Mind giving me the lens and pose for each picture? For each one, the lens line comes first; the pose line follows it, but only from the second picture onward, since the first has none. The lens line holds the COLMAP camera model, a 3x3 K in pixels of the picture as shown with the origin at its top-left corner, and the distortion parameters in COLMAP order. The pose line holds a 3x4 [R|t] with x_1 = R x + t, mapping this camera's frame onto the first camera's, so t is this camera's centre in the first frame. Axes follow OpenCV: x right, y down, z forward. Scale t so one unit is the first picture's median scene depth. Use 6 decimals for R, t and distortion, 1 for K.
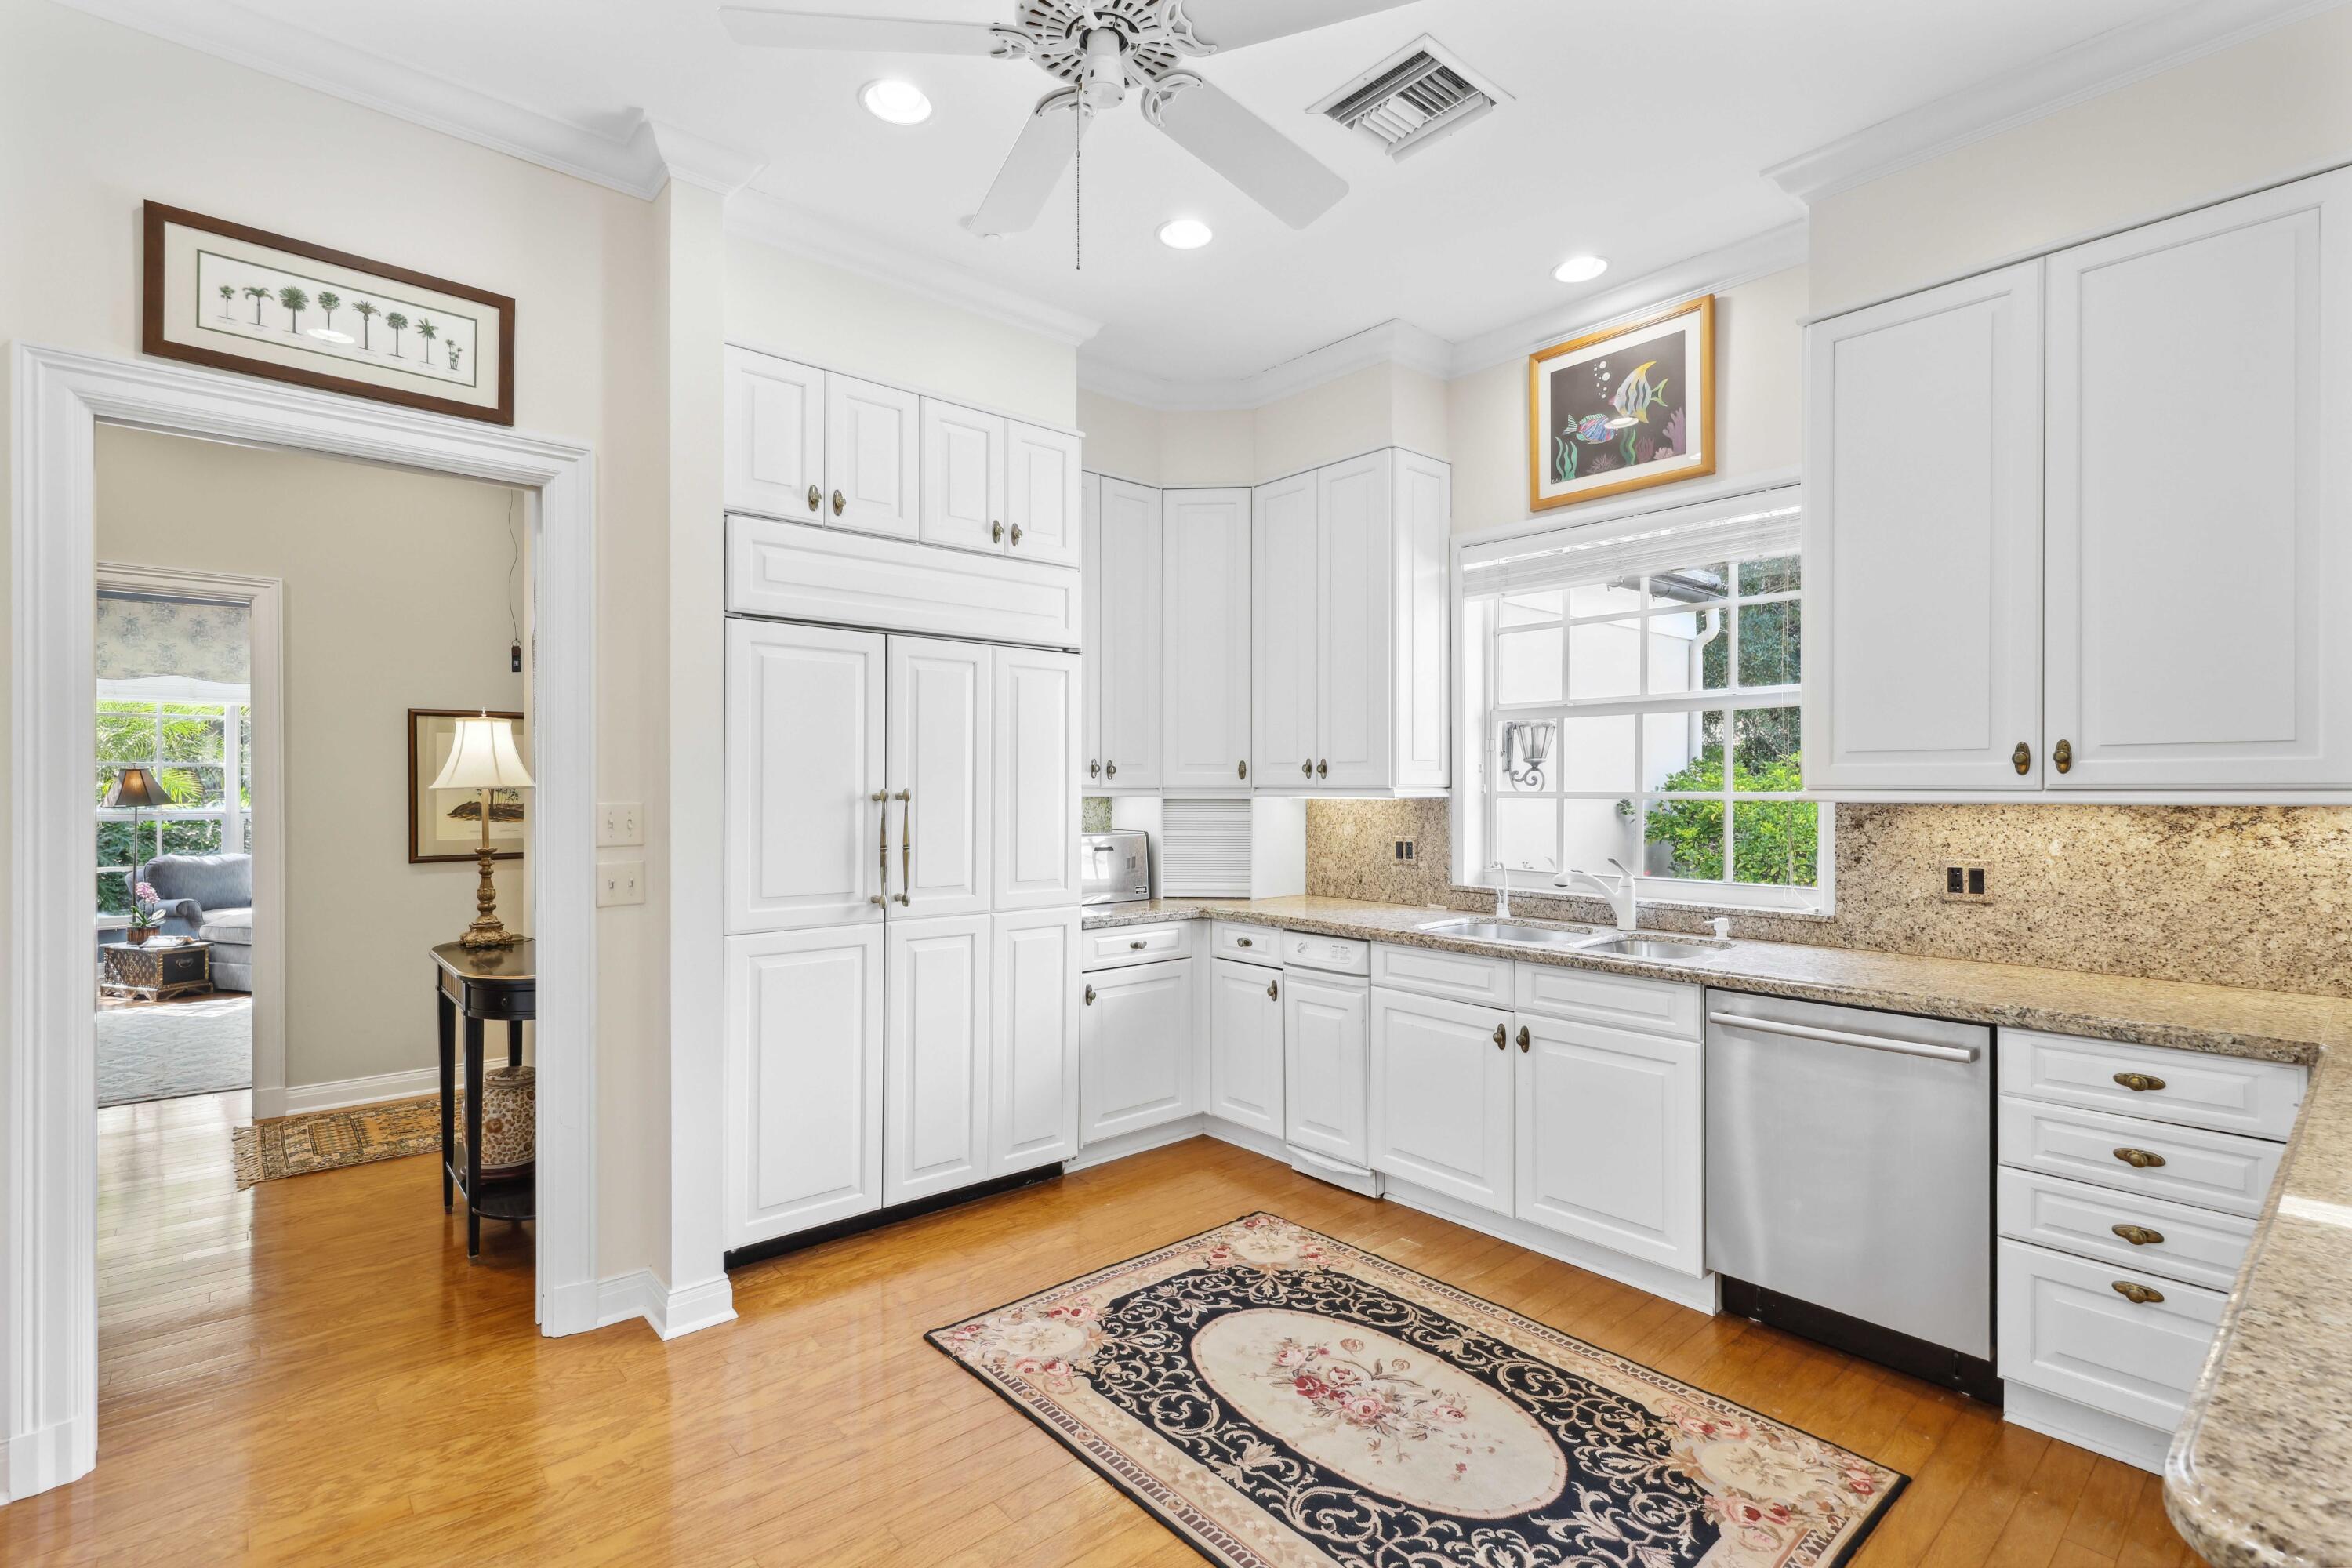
lens RADIAL K [[1058.7, 0, 1181.4], [0, 1058.7, 791.0], [0, 0, 1]] dist [-0.011847, 0.000959]
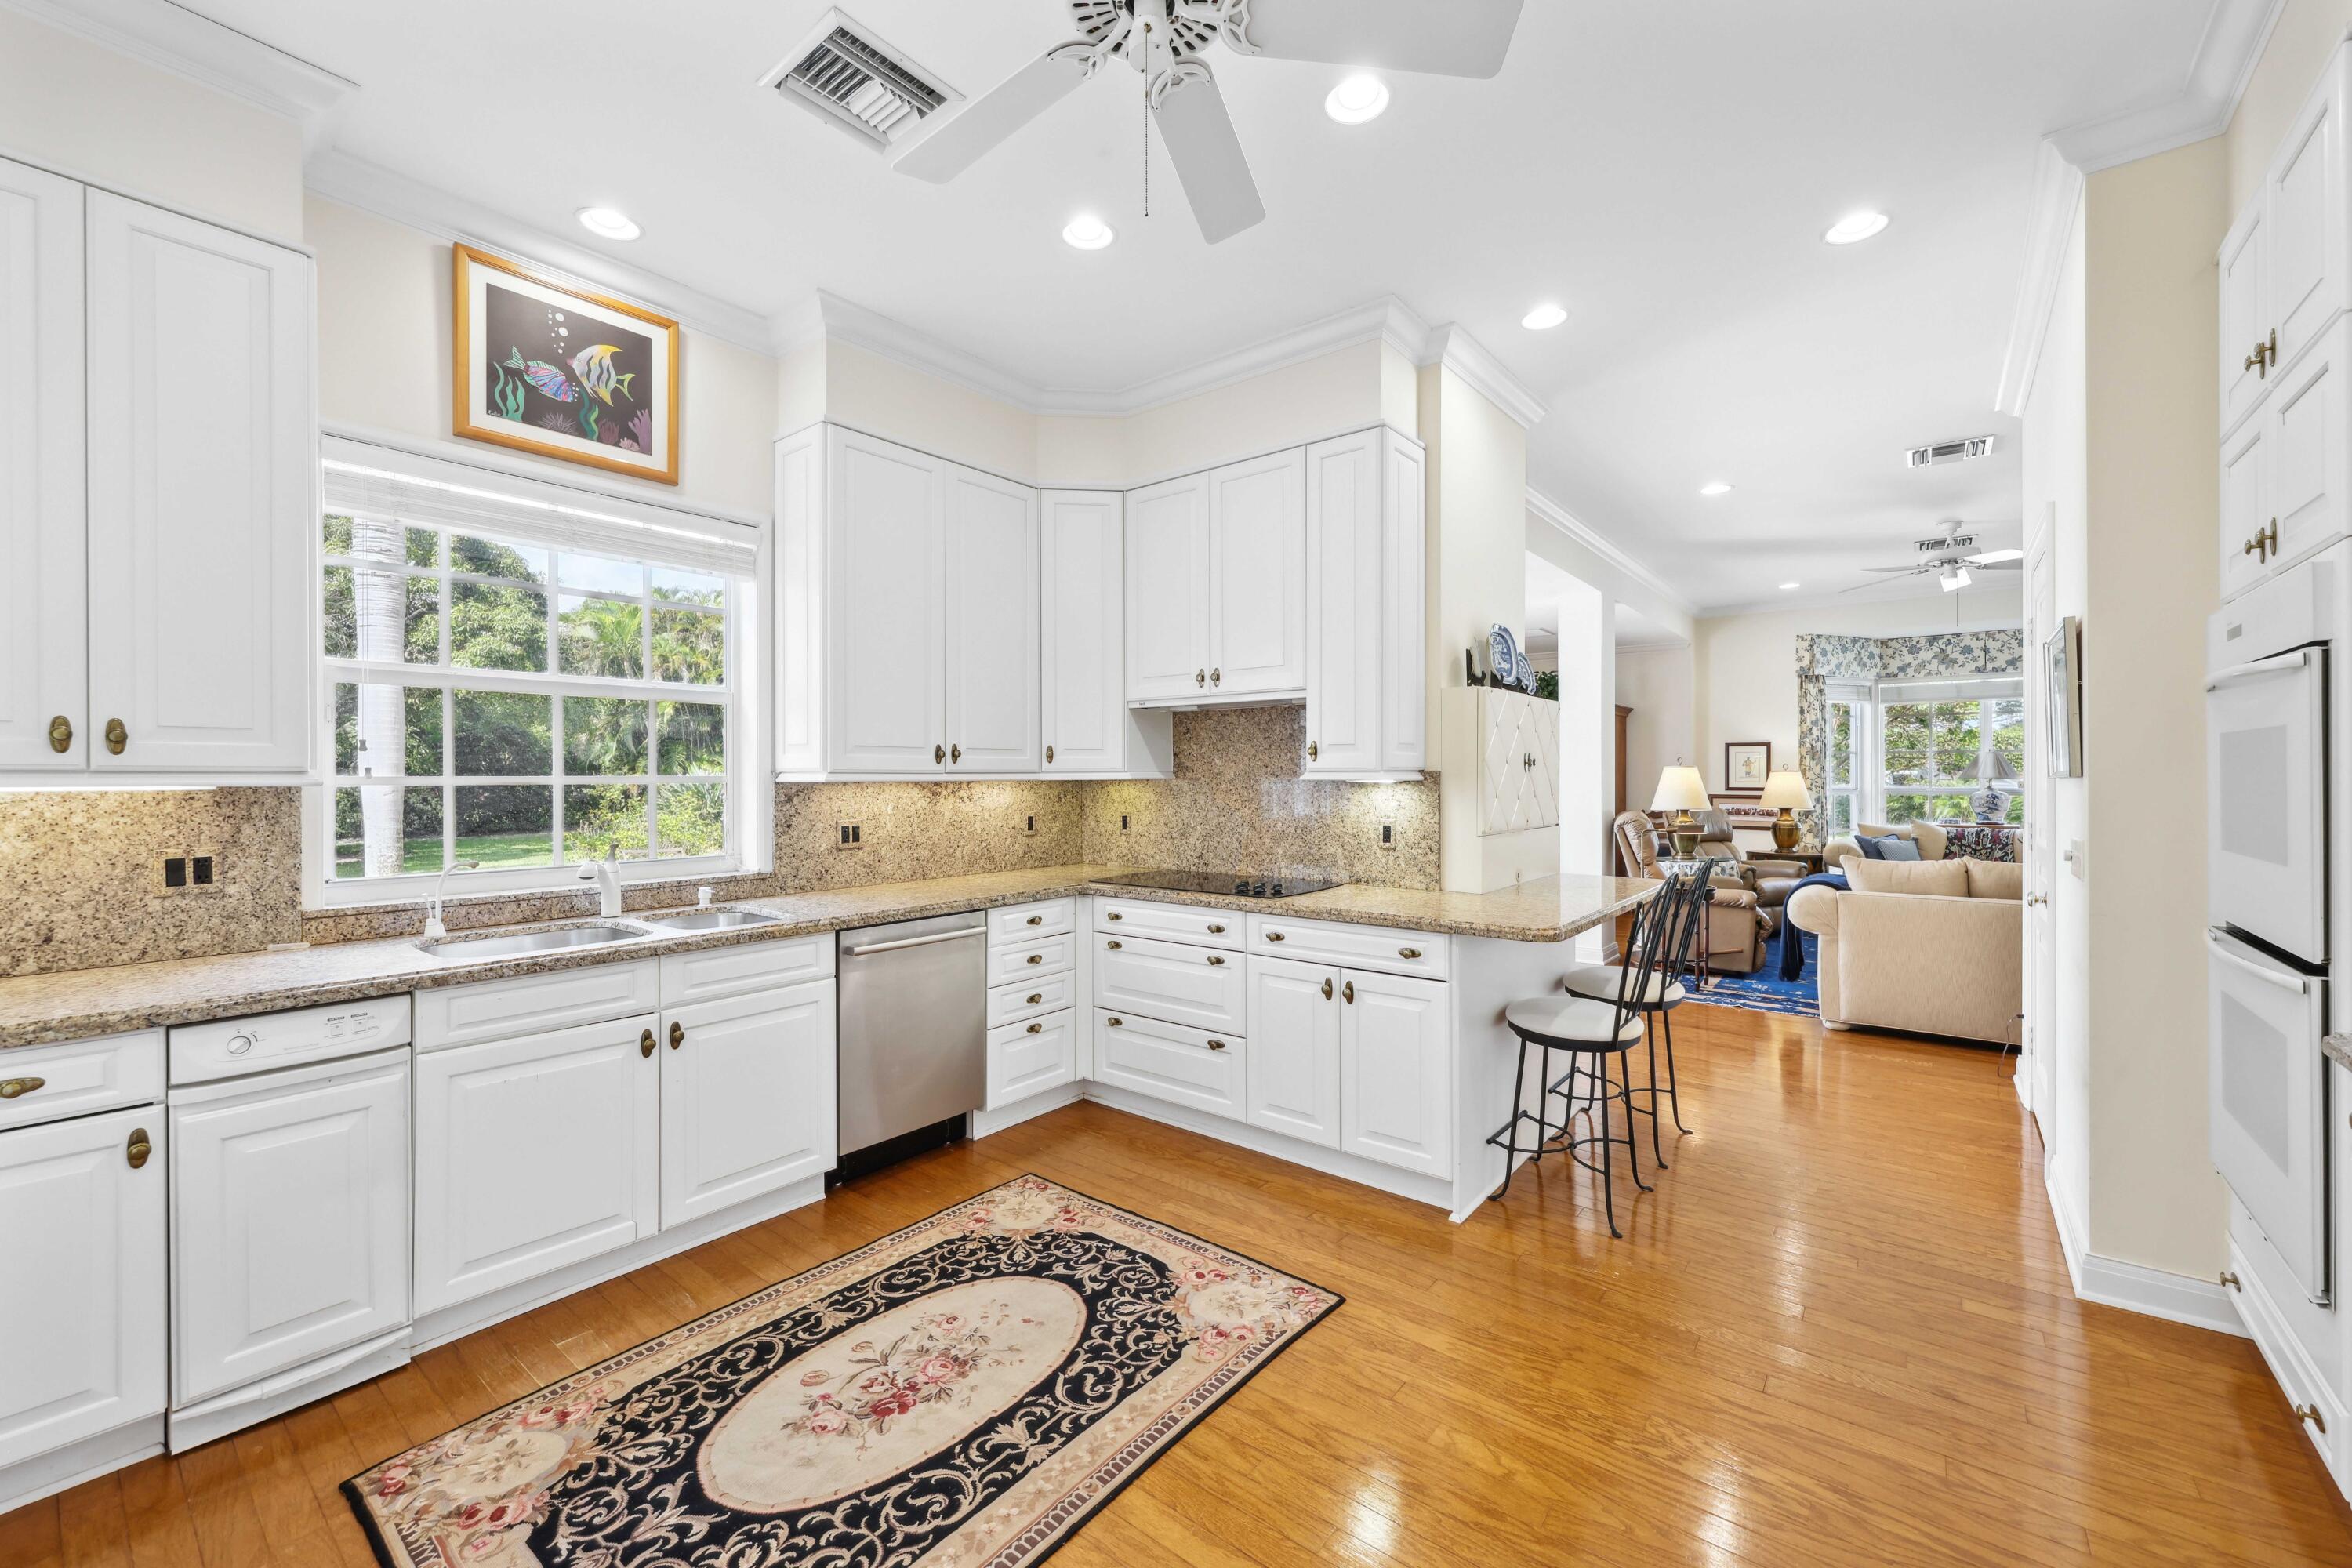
lens RADIAL K [[935.9, 0, 1177.7], [0, 935.9, 775.8], [0, 0, 1]] dist [-0.000751, -0.000589]
pose [[-0.170648, -0.004880, 0.985320, -0.657462], [0.000925, 0.999986, 0.005113, -0.004096], [-0.985332, 0.001784, -0.170641, 0.784470]]
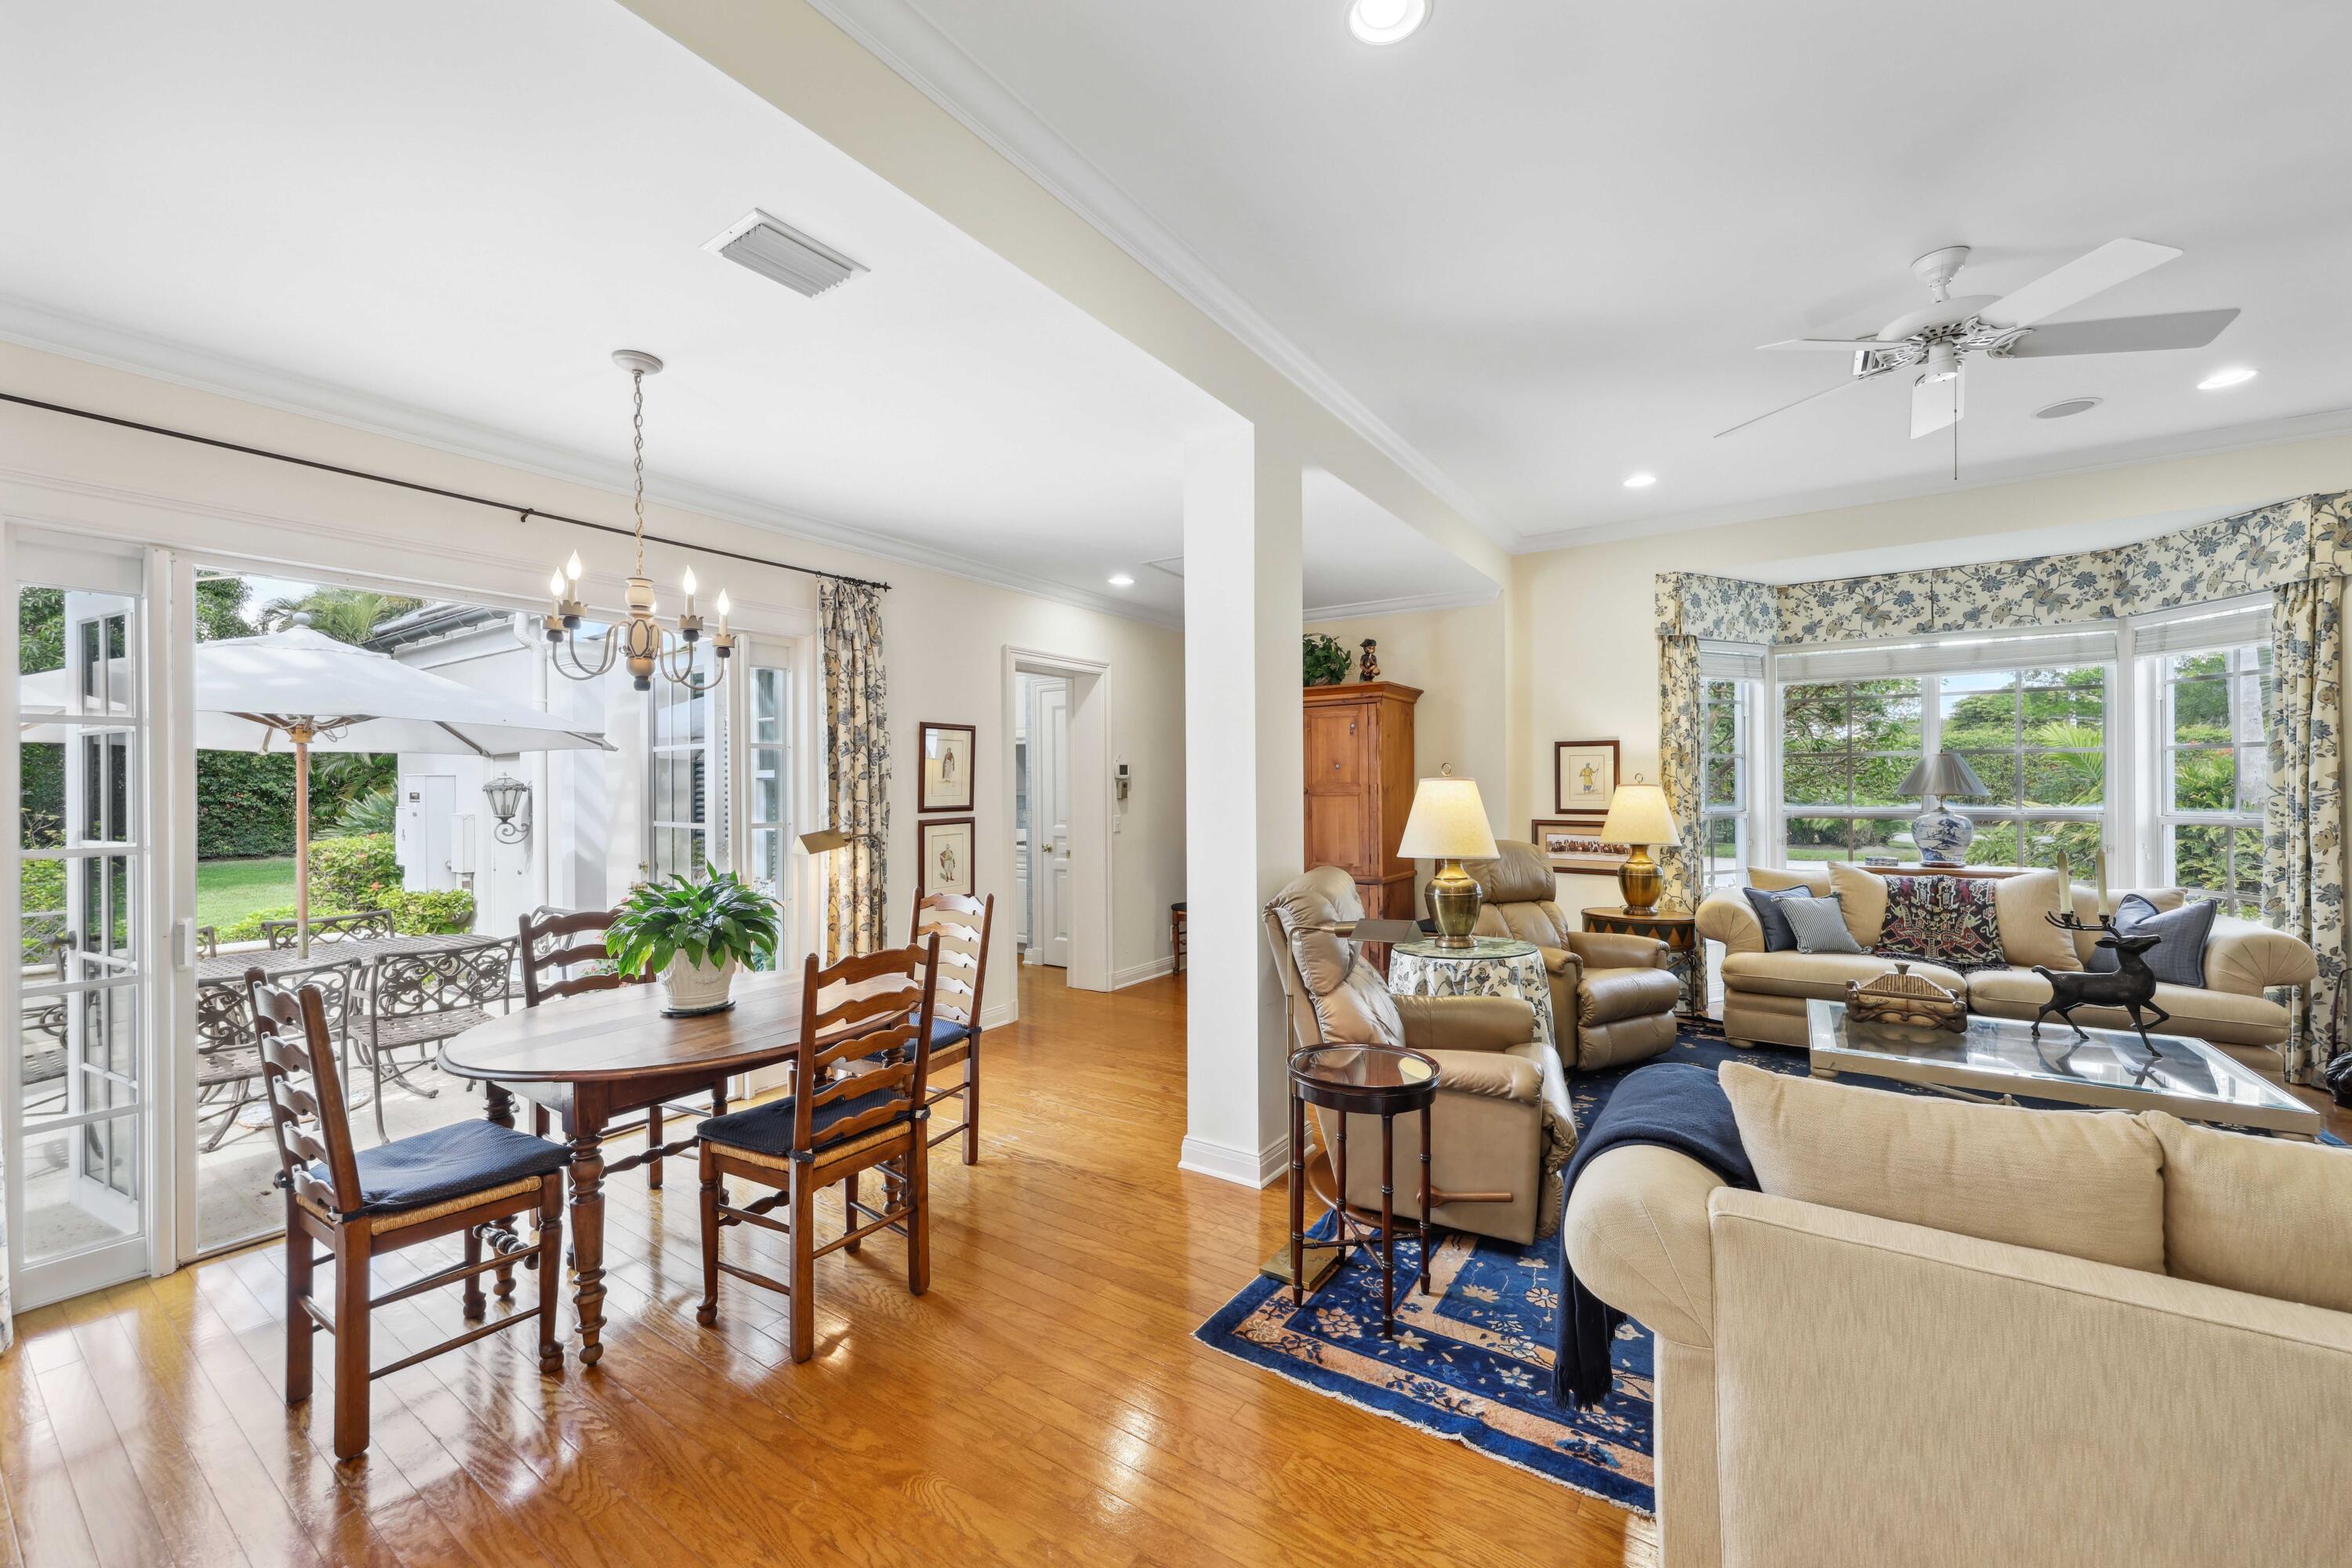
lens RADIAL K [[908.3, 0, 1184.0], [0, 908.3, 778.2], [0, 0, 1]] dist [0.001794, -0.000004]
pose [[-0.250040, 0.001580, 0.968234, -0.605367], [0.003593, 0.999993, -0.000704, -0.004712], [-0.968229, 0.003303, -0.250044, 0.731945]]
